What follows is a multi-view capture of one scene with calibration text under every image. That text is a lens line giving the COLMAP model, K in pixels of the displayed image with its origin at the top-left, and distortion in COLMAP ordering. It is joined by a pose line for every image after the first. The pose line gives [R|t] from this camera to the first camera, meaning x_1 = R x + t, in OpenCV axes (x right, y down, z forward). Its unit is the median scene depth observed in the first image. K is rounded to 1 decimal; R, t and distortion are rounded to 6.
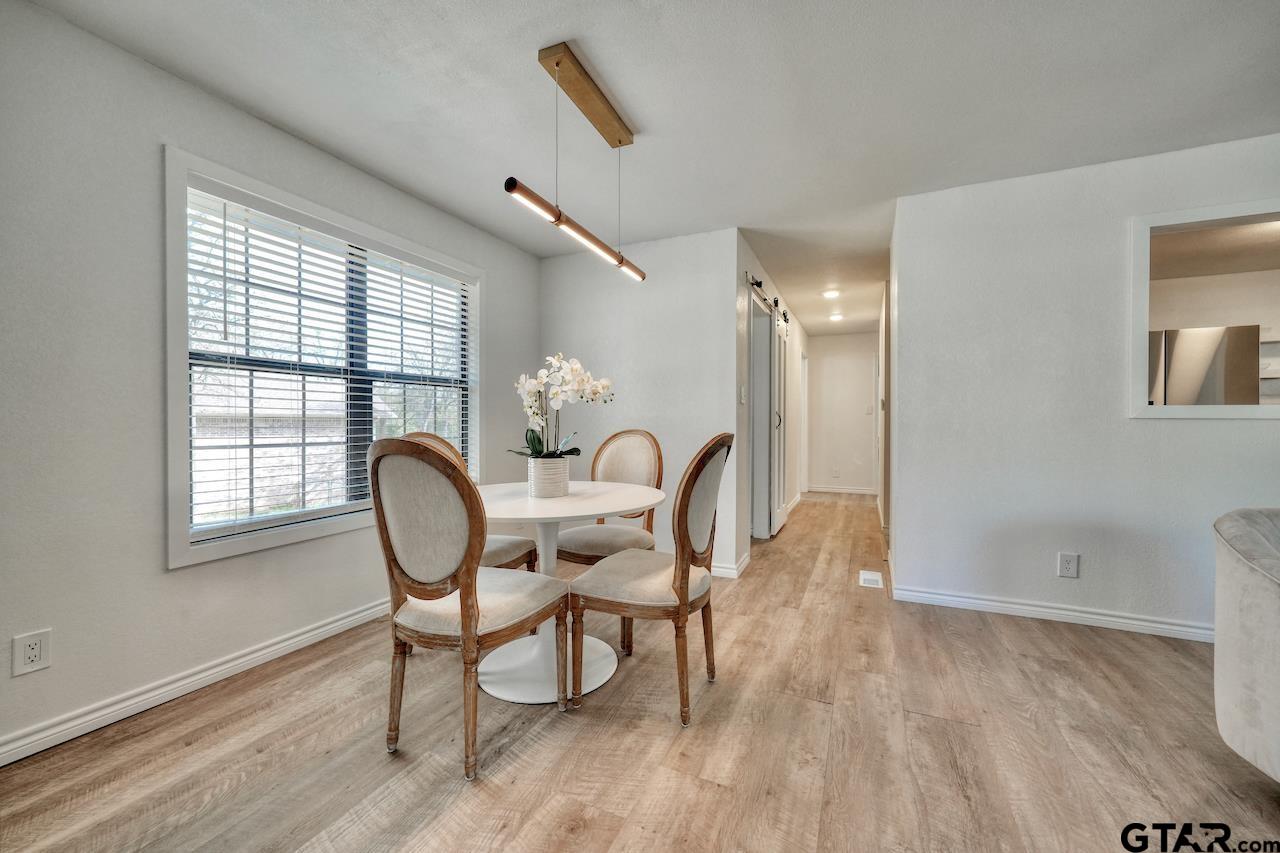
lens RADIAL K [[487.6, 0, 640.0], [0, 487.6, 426.5], [0, 0, 1]] dist [0.000366, 0.000013]
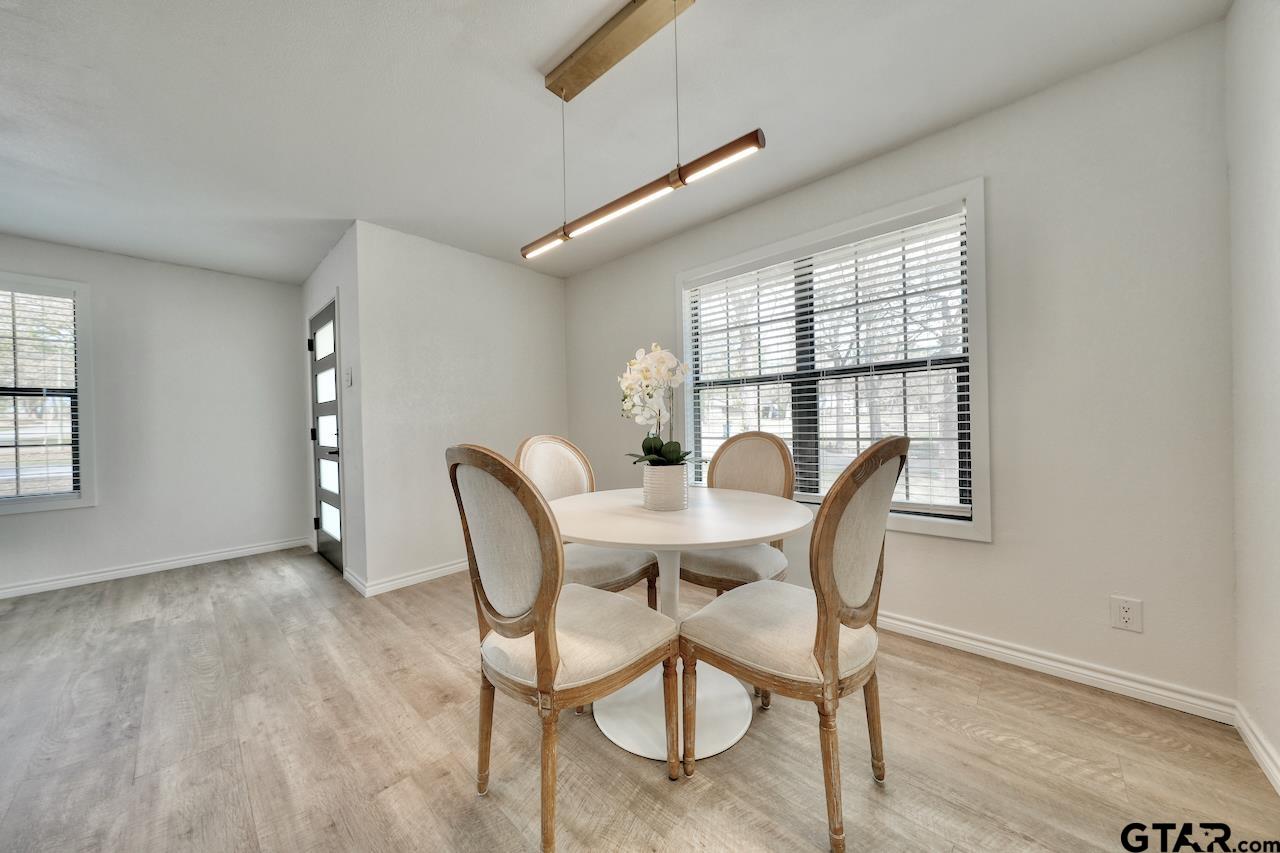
lens RADIAL K [[433.2, 0, 642.8], [0, 433.2, 426.1], [0, 0, 1]] dist [0.000102, 0.000259]
pose [[-0.308987, 0.011702, -0.950994, 0.502008], [0.013454, 0.999878, 0.007932, -0.010151], [0.950971, -0.010344, -0.309107, 1.064865]]
